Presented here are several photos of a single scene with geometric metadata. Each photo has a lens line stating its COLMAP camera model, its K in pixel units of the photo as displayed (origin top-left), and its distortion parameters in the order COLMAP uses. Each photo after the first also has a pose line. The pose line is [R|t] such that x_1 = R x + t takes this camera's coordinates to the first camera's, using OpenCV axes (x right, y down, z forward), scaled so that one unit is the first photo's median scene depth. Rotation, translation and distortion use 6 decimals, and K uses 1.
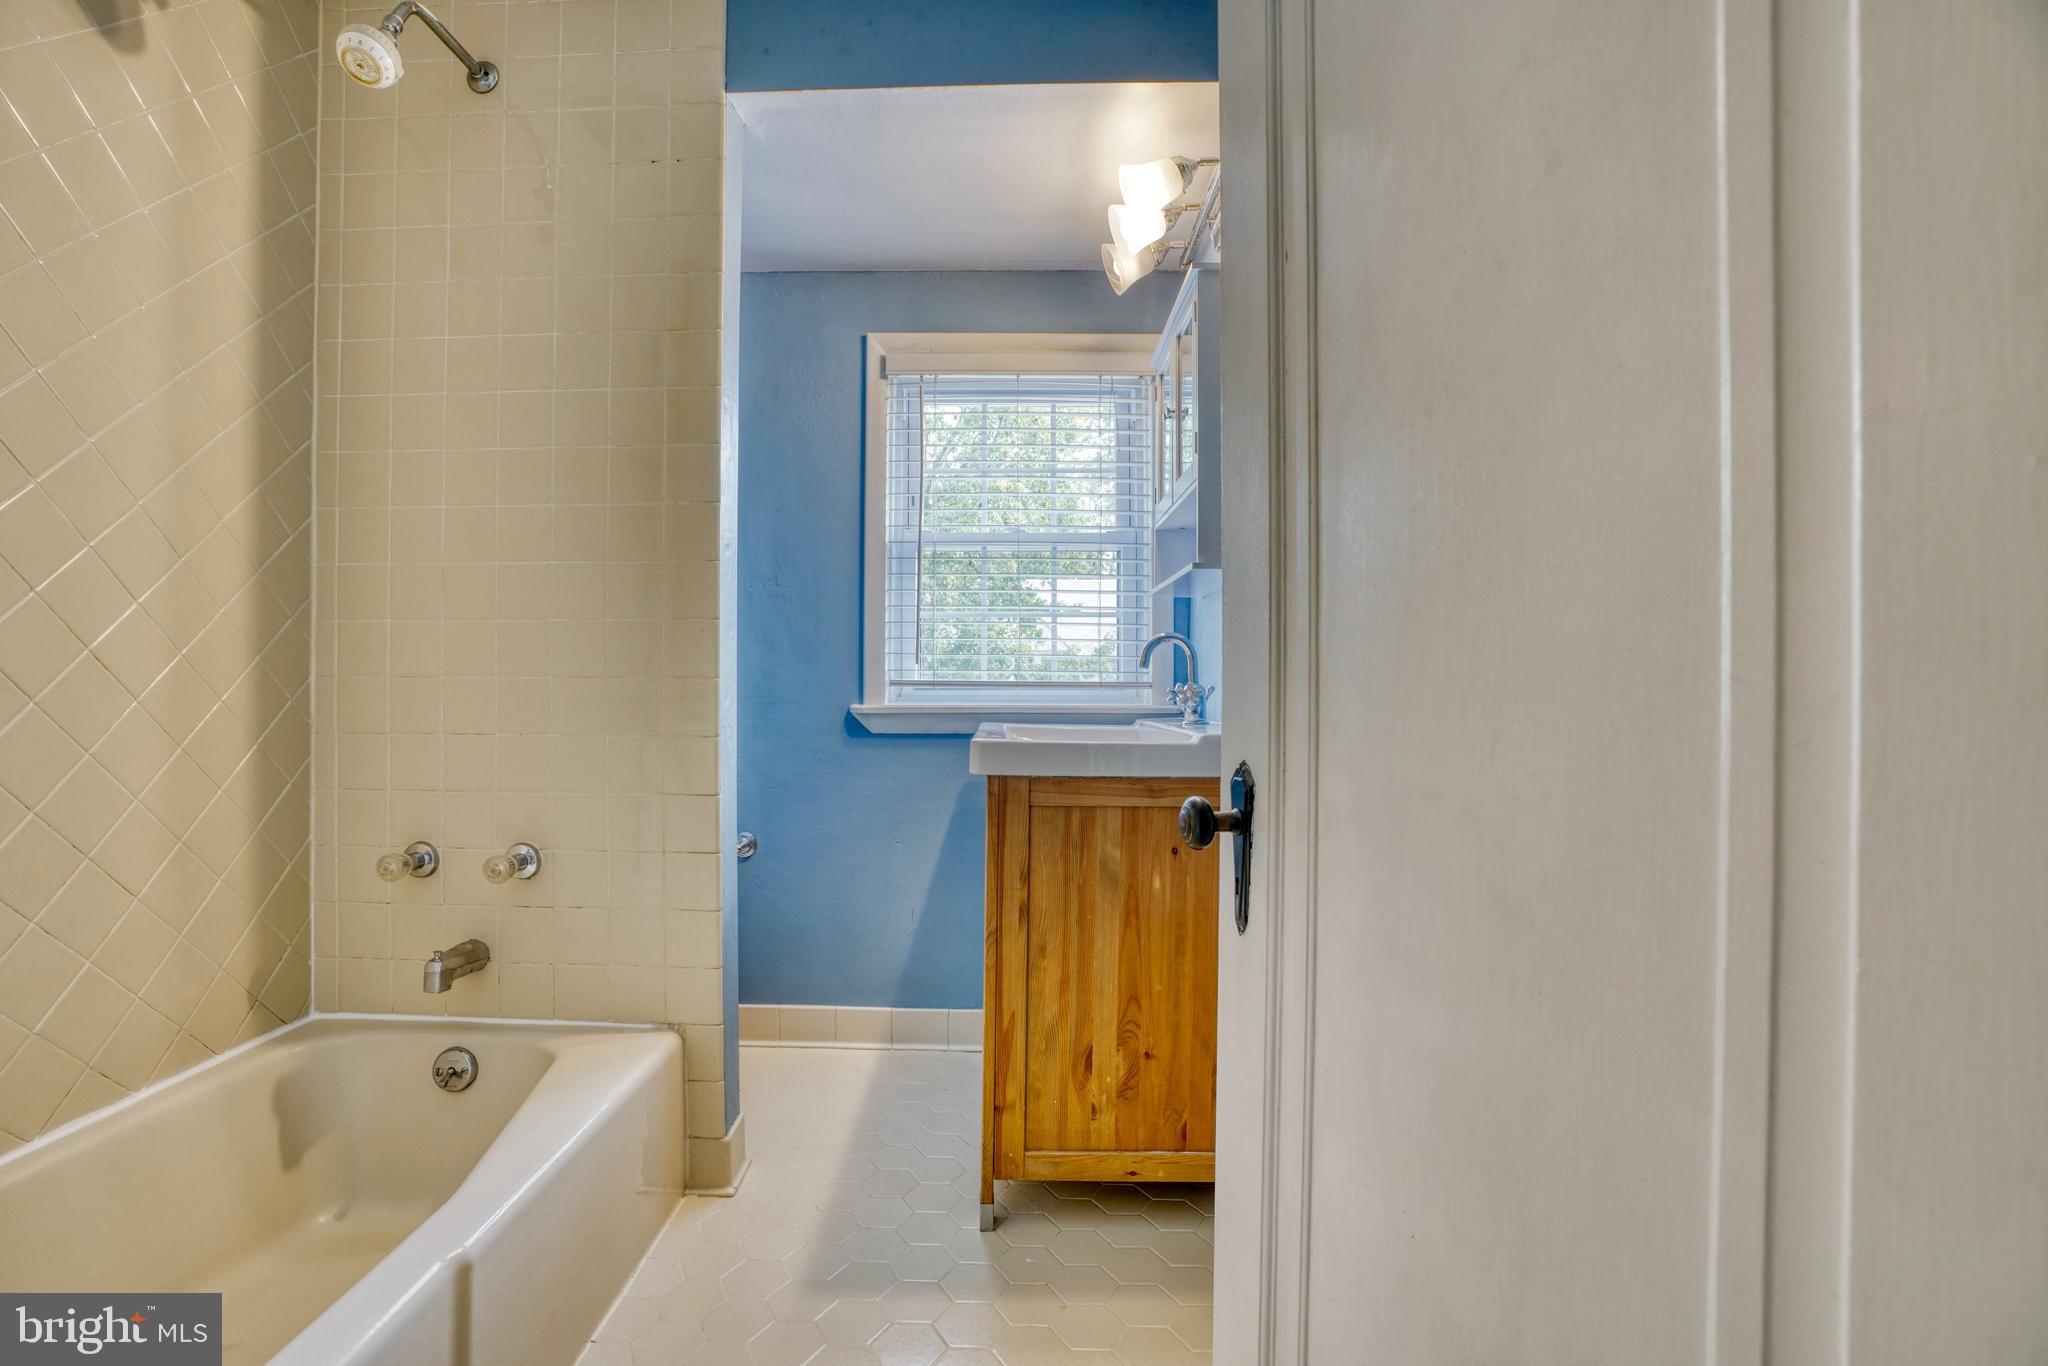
lens RADIAL K [[948.0, 0, 1009.1], [0, 948.0, 691.9], [0, 0, 1]] dist [-0.068322, 0.026148]
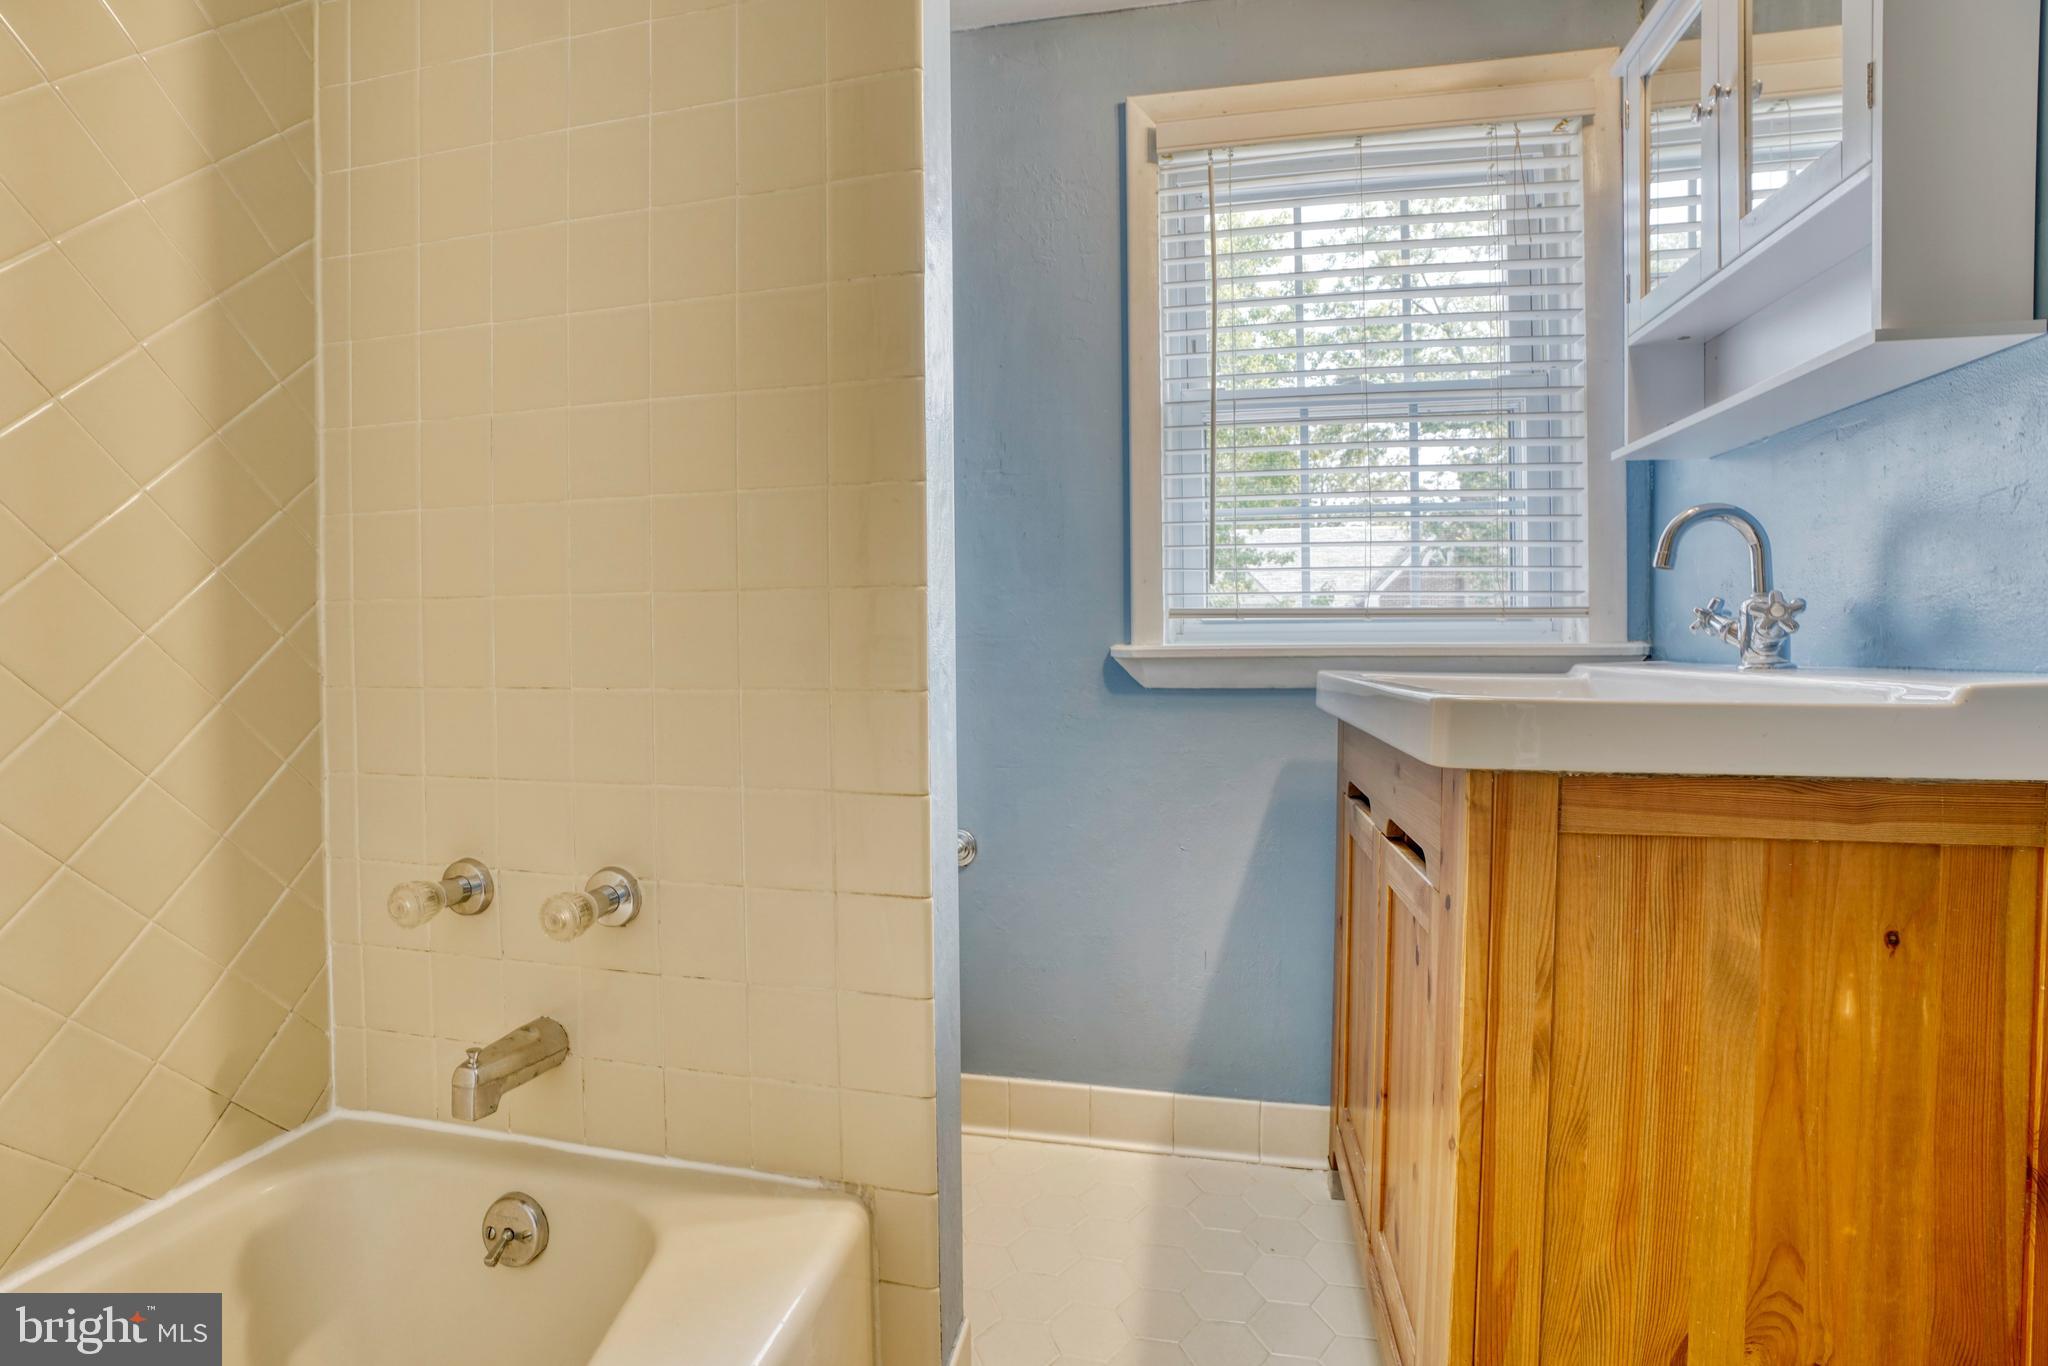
lens RADIAL K [[948.0, 0, 1009.1], [0, 948.0, 691.9], [0, 0, 1]] dist [-0.068322, 0.026148]
pose [[0.979622, 0.000212, -0.200851, -0.150456], [0.008324, 0.999098, 0.041652, 0.025820], [0.200679, -0.042475, 0.978736, 0.469489]]
